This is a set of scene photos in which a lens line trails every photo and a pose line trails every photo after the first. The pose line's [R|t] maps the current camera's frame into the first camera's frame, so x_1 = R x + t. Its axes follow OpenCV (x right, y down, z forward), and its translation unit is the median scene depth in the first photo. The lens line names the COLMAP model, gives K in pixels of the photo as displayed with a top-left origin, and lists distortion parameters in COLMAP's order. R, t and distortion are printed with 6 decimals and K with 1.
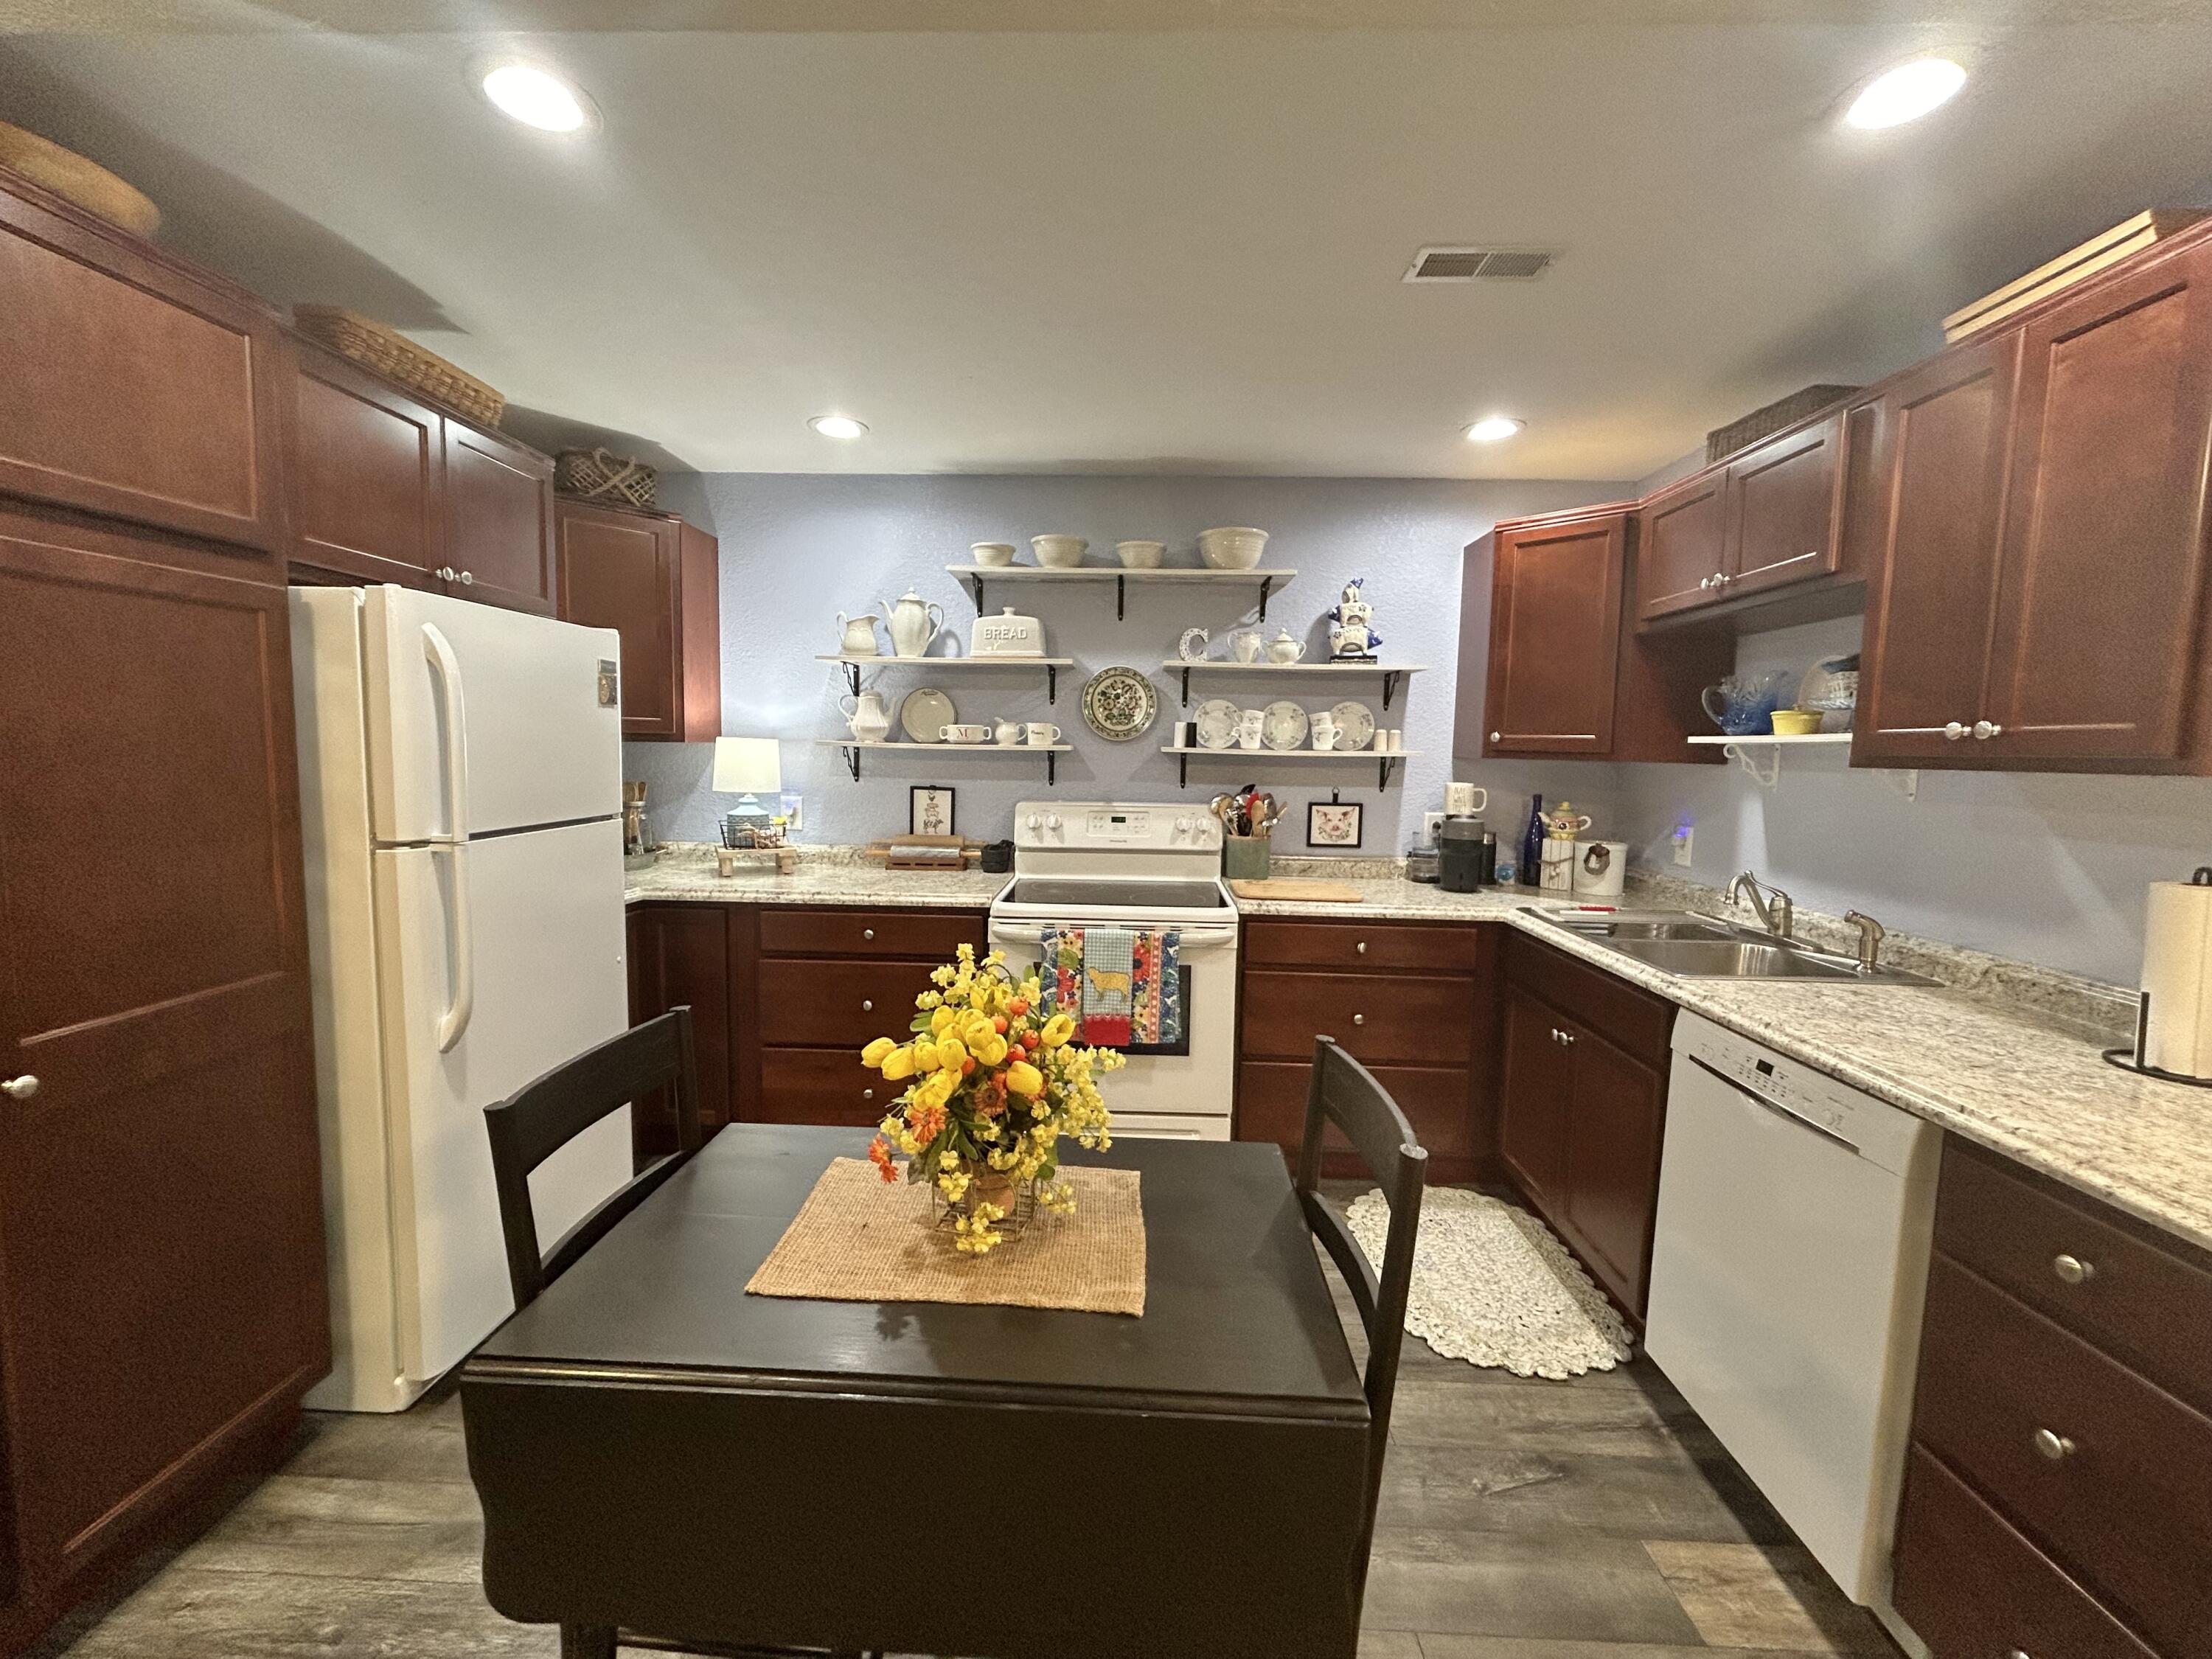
lens RADIAL K [[891.5, 0, 1107.4], [0, 891.5, 824.5], [0, 0, 1]] dist [0.007079, -0.000162]
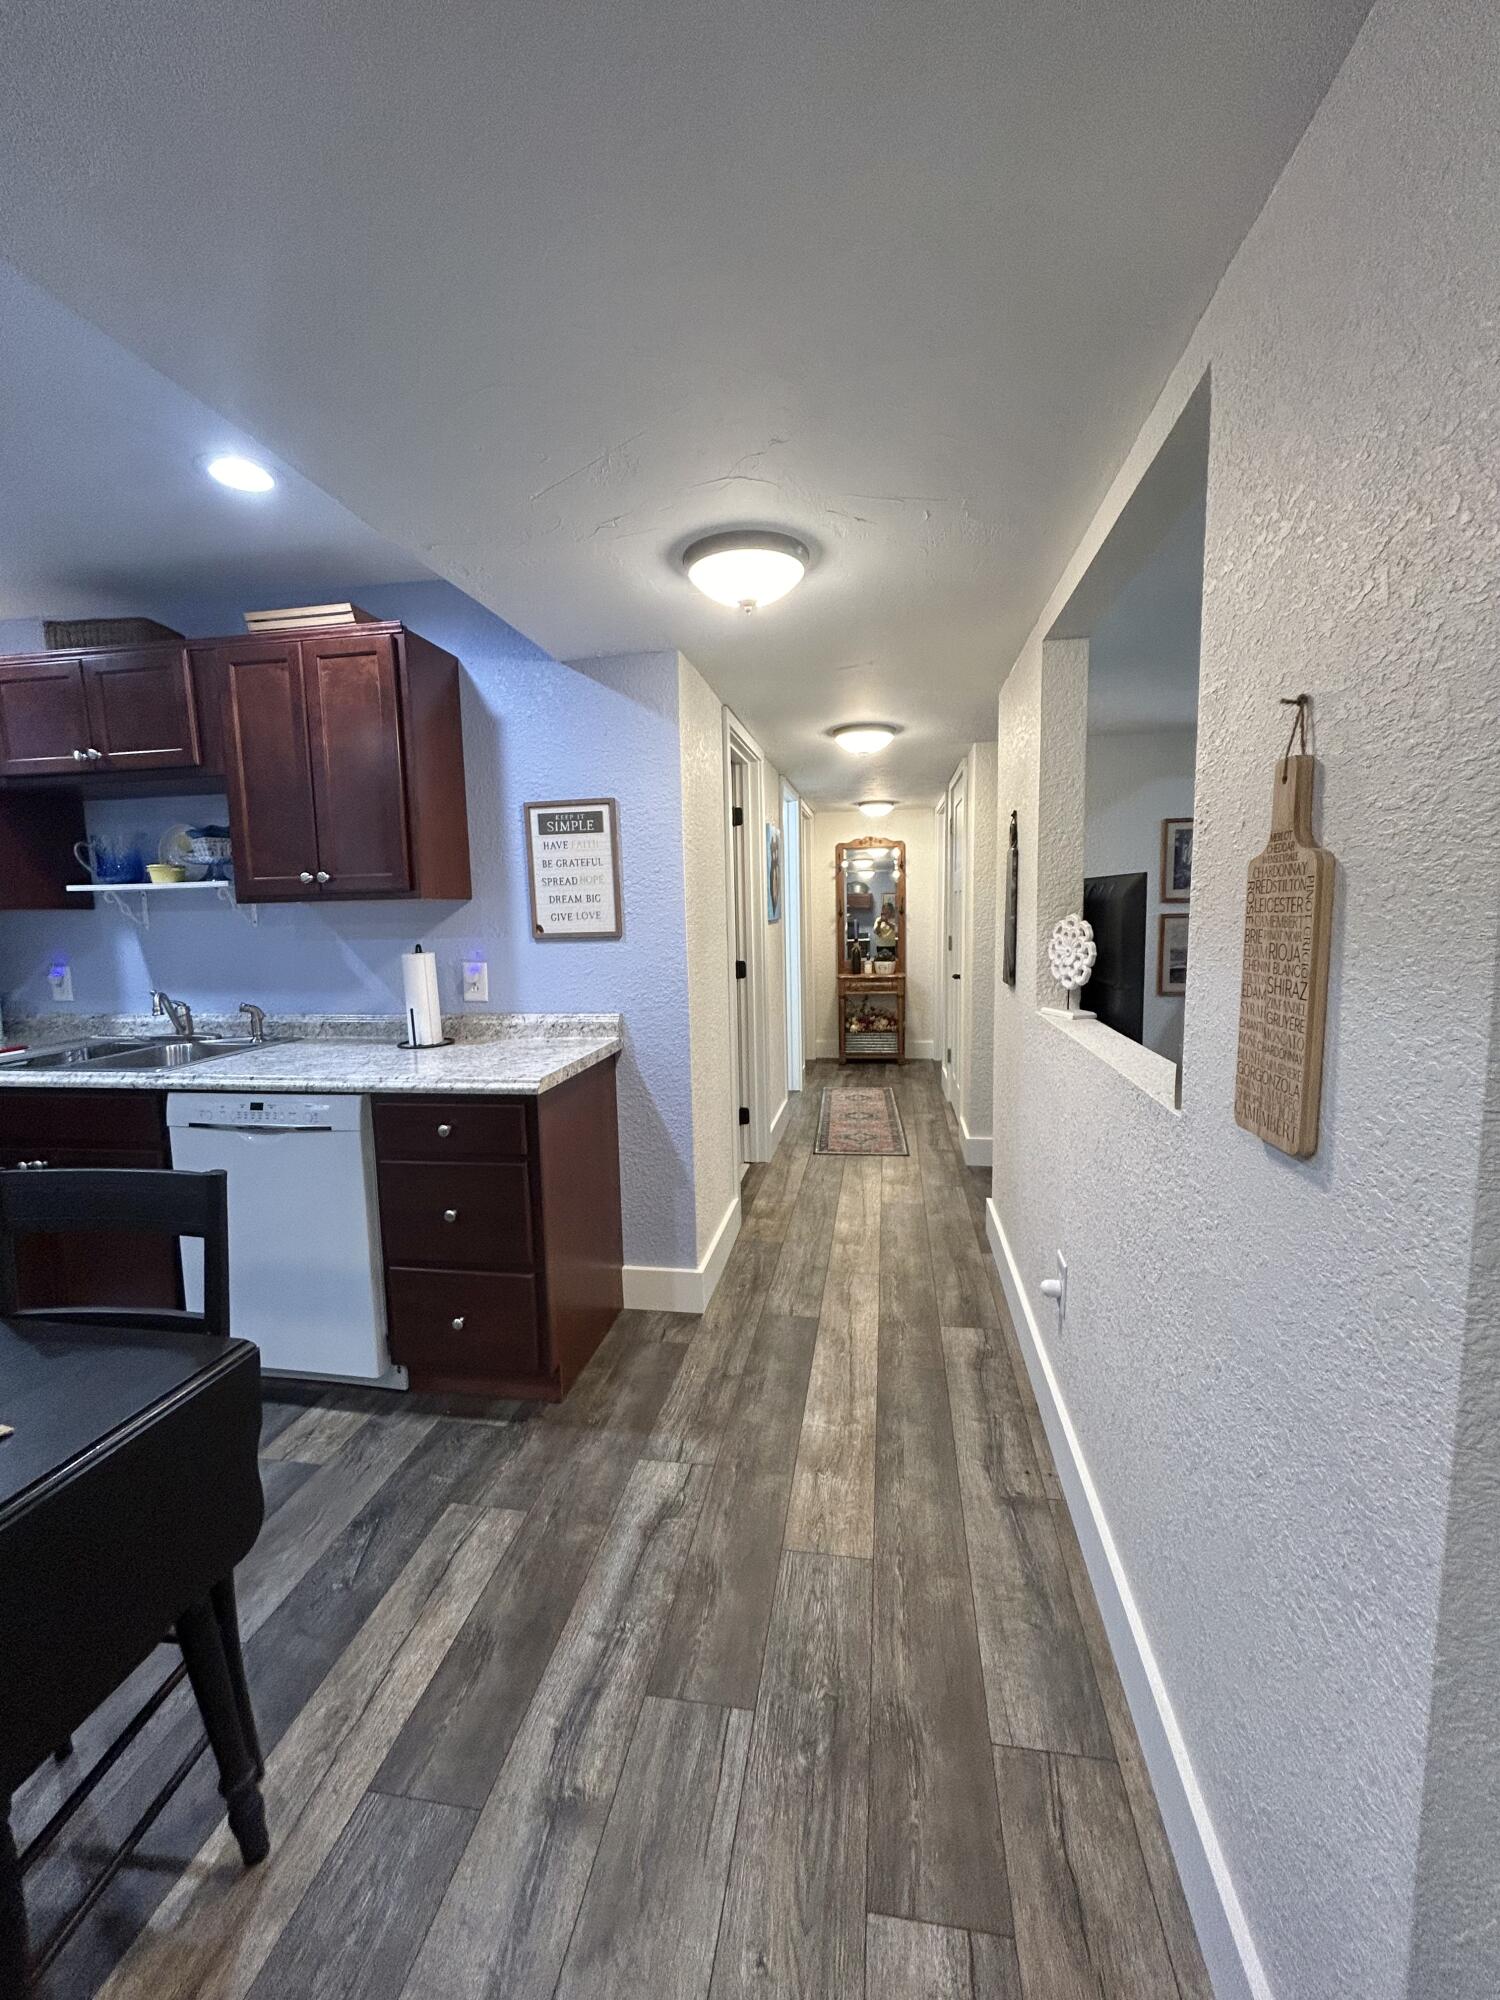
lens RADIAL K [[806.1, 0, 751.9], [0, 806.1, 998.8], [0, 0, 1]] dist [0.007079, -0.000162]
pose [[0.136933, -0.140664, 0.980542, -0.381650], [0.112282, 0.985691, 0.125722, 0.018685], [-0.984196, 0.092881, 0.150768, -0.015565]]
